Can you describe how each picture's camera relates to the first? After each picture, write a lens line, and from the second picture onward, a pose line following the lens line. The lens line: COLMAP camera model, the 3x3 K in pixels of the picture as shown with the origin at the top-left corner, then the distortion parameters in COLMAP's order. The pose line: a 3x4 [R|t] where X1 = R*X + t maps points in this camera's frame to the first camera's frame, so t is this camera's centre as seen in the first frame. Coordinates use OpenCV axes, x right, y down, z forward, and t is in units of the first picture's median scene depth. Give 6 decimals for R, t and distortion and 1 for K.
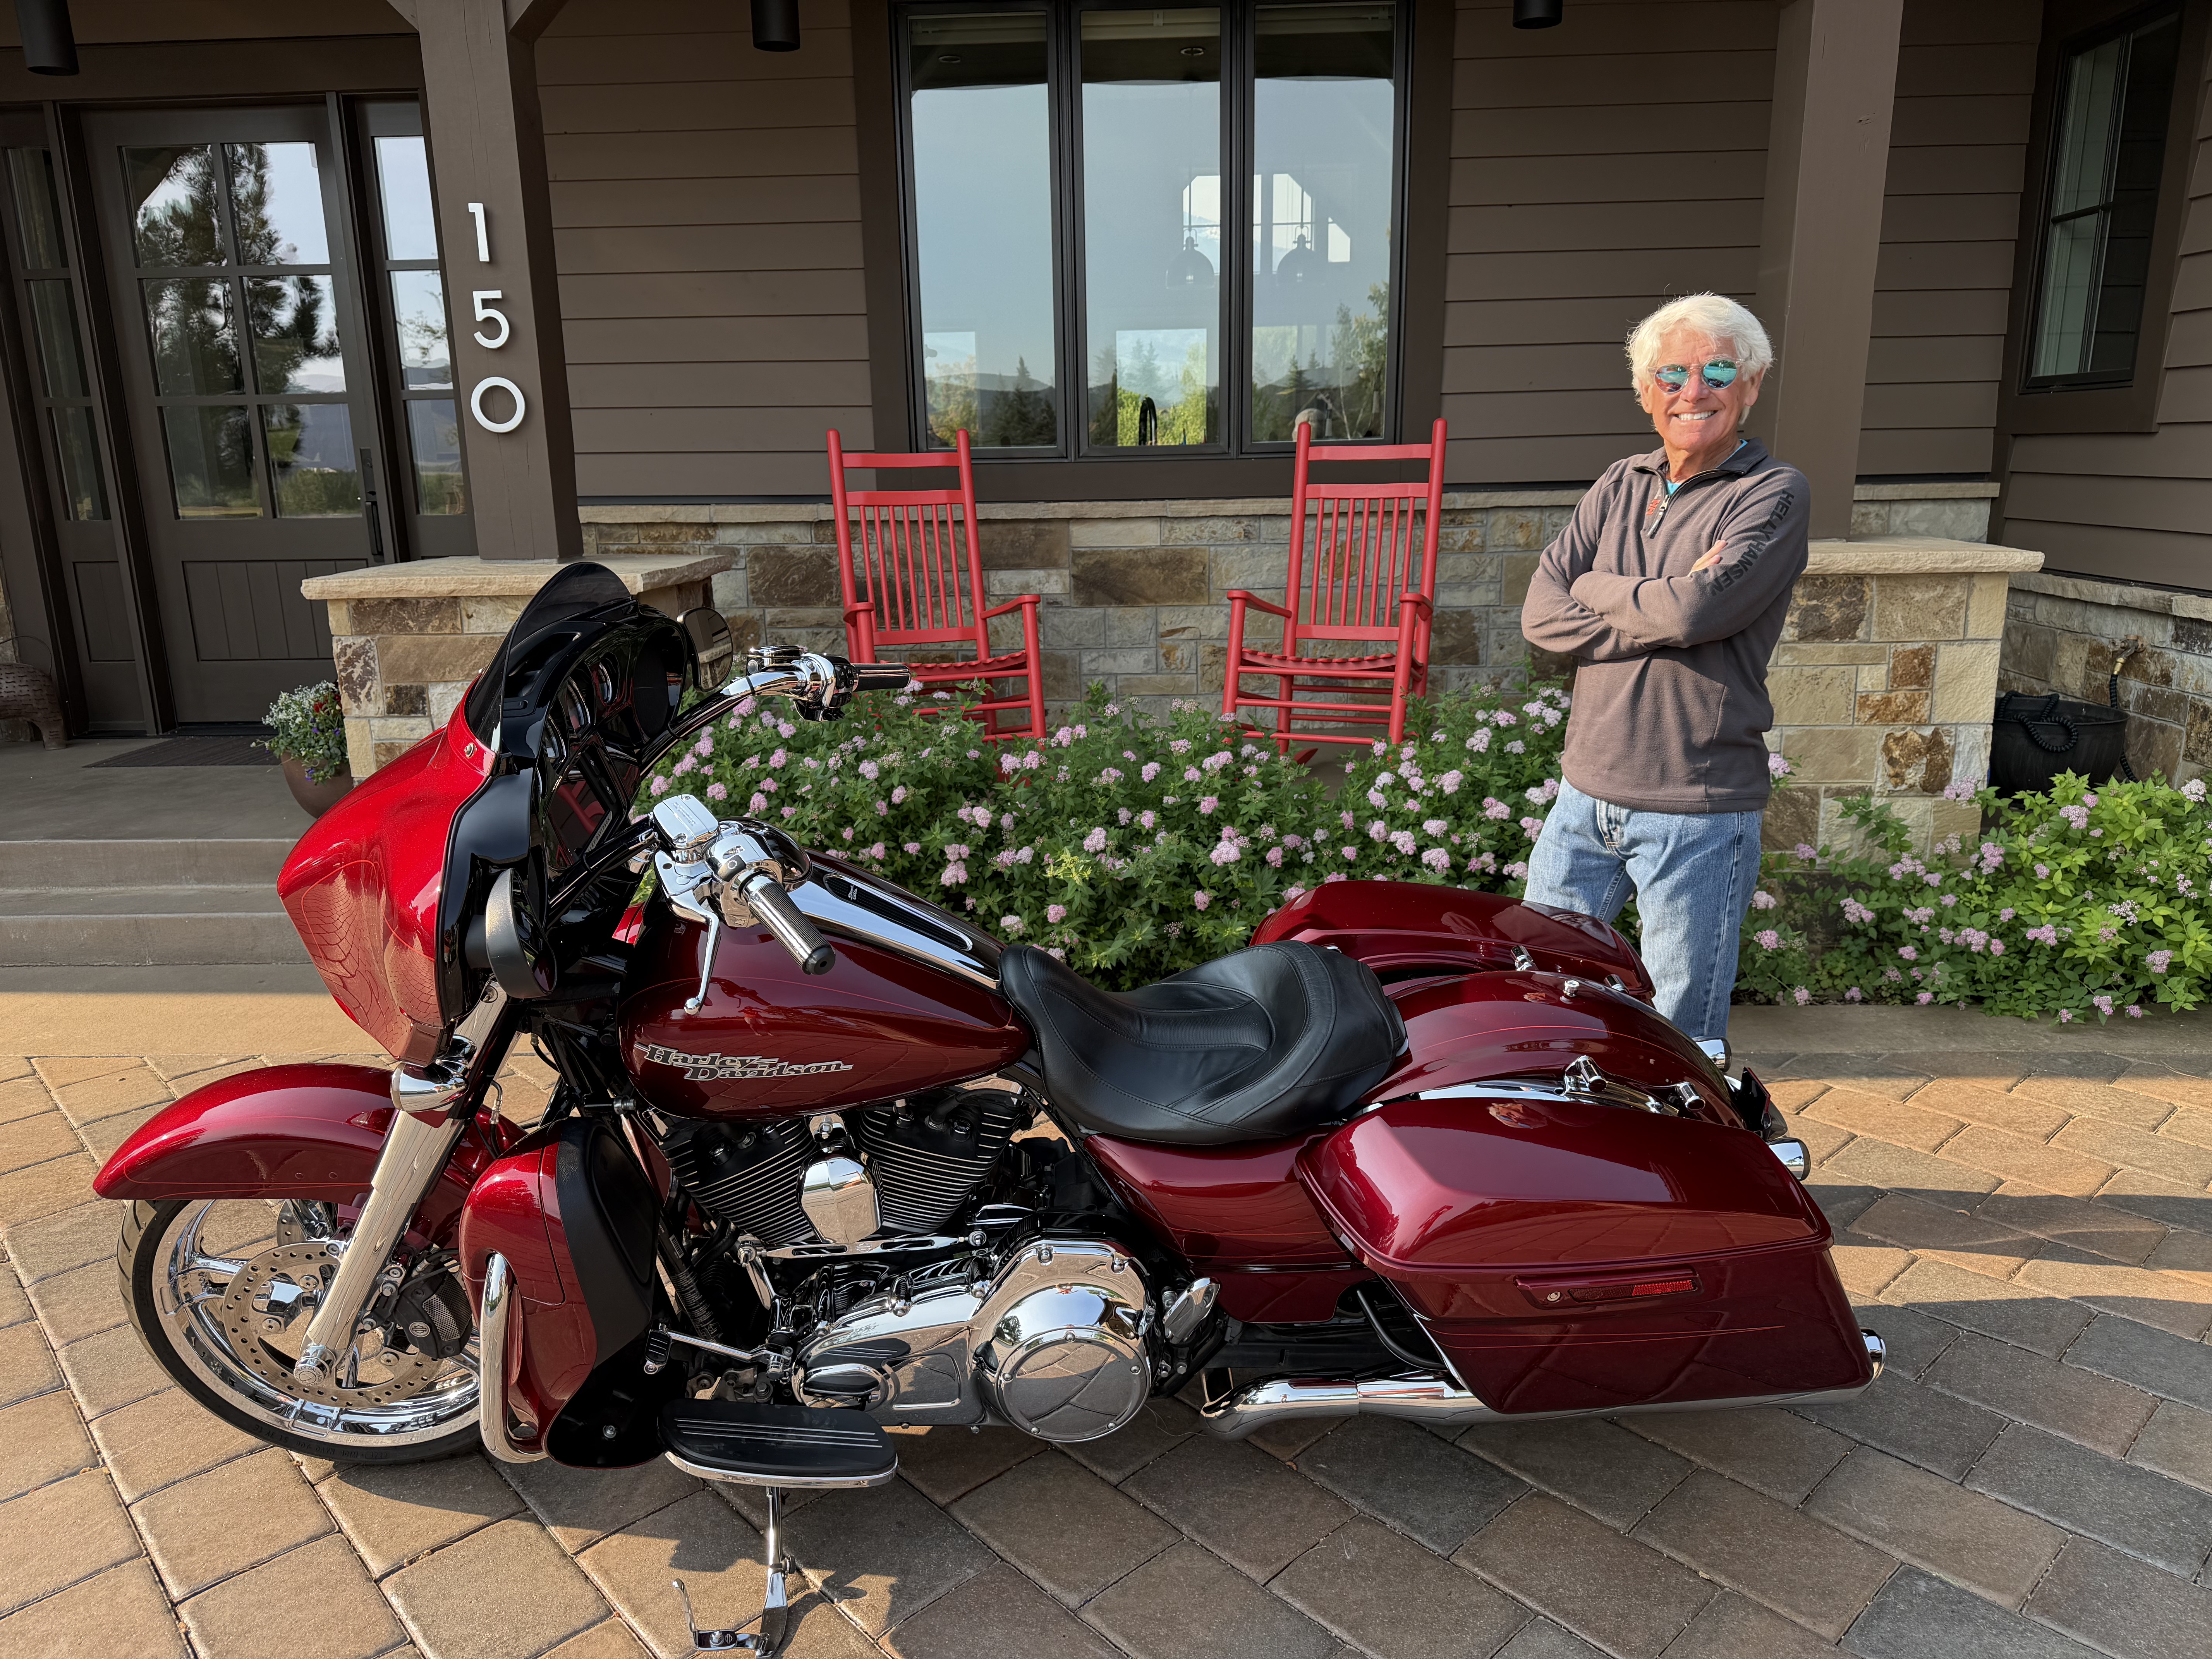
lens RADIAL K [[1548.6, 0, 1085.7], [0, 1548.6, 835.9], [0, 0, 1]] dist [0.042255, -0.049924]
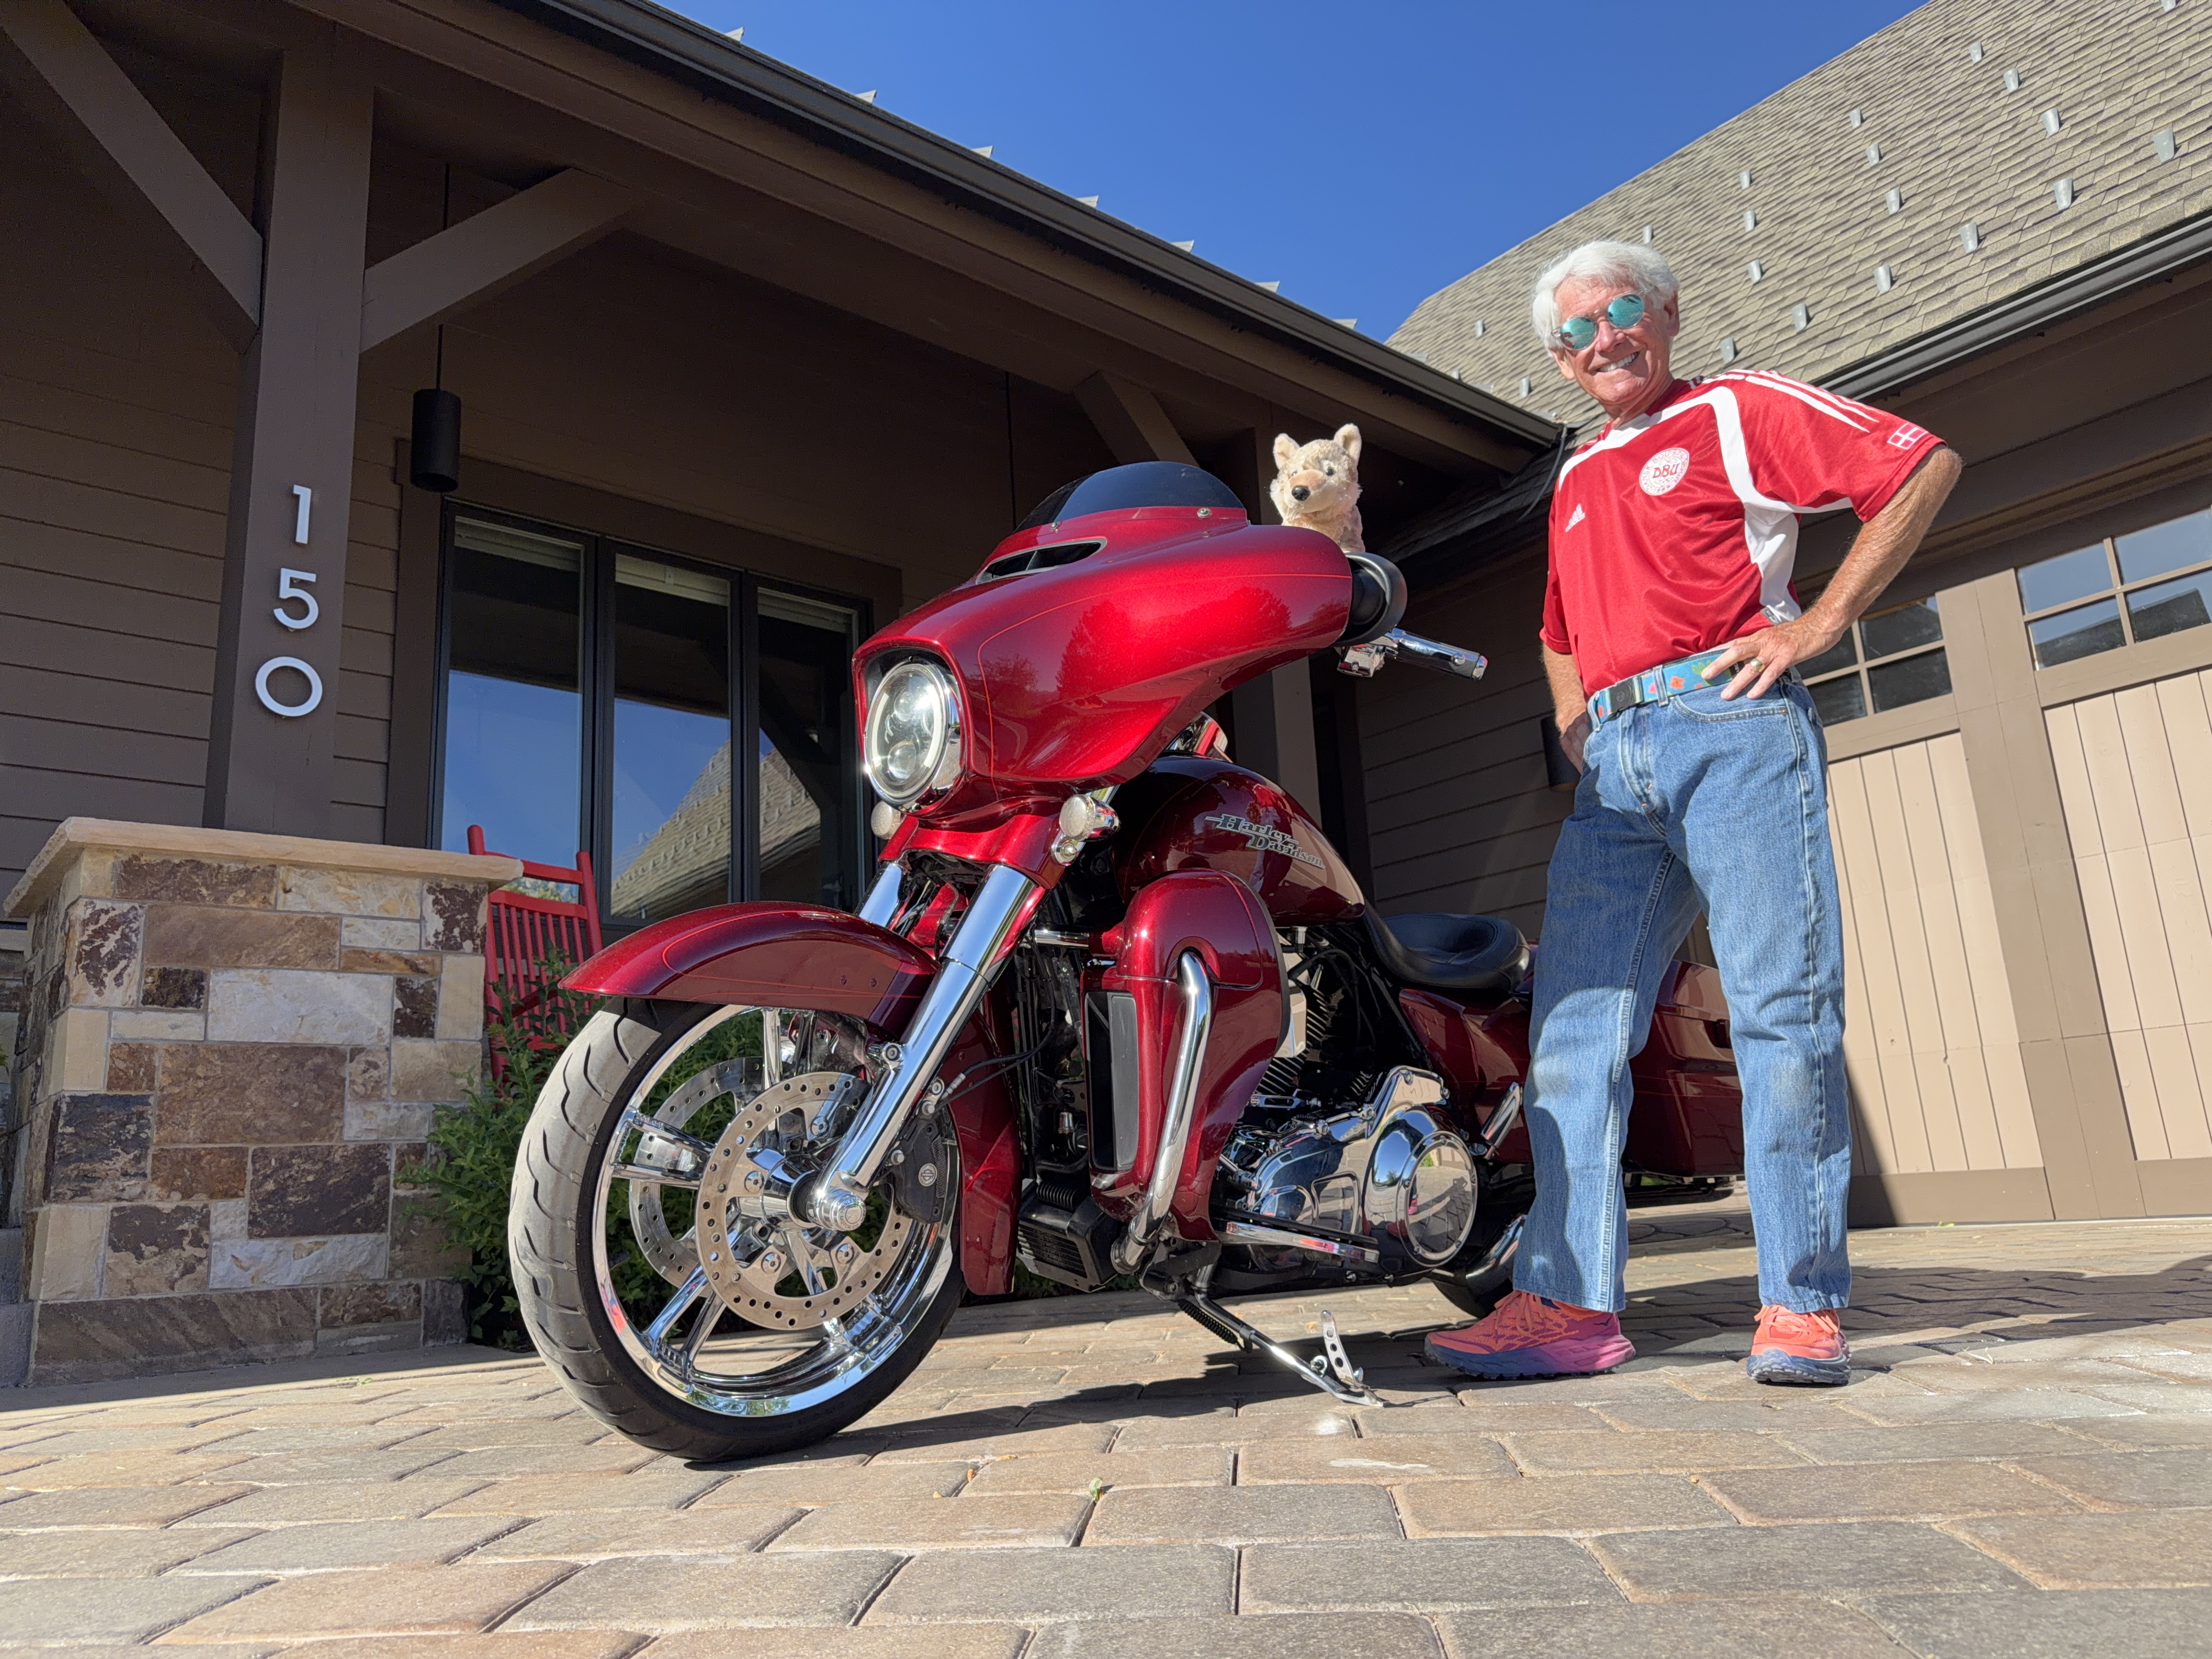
lens RADIAL K [[1548.6, 0, 1085.7], [0, 1548.6, 835.9], [0, 0, 1]] dist [0.042255, -0.049924]
pose [[0.750647, 0.132808, 0.647218, -0.606432], [0.195472, 0.891095, -0.409561, 0.245875], [-0.631126, 0.433949, 0.642937, 0.198894]]
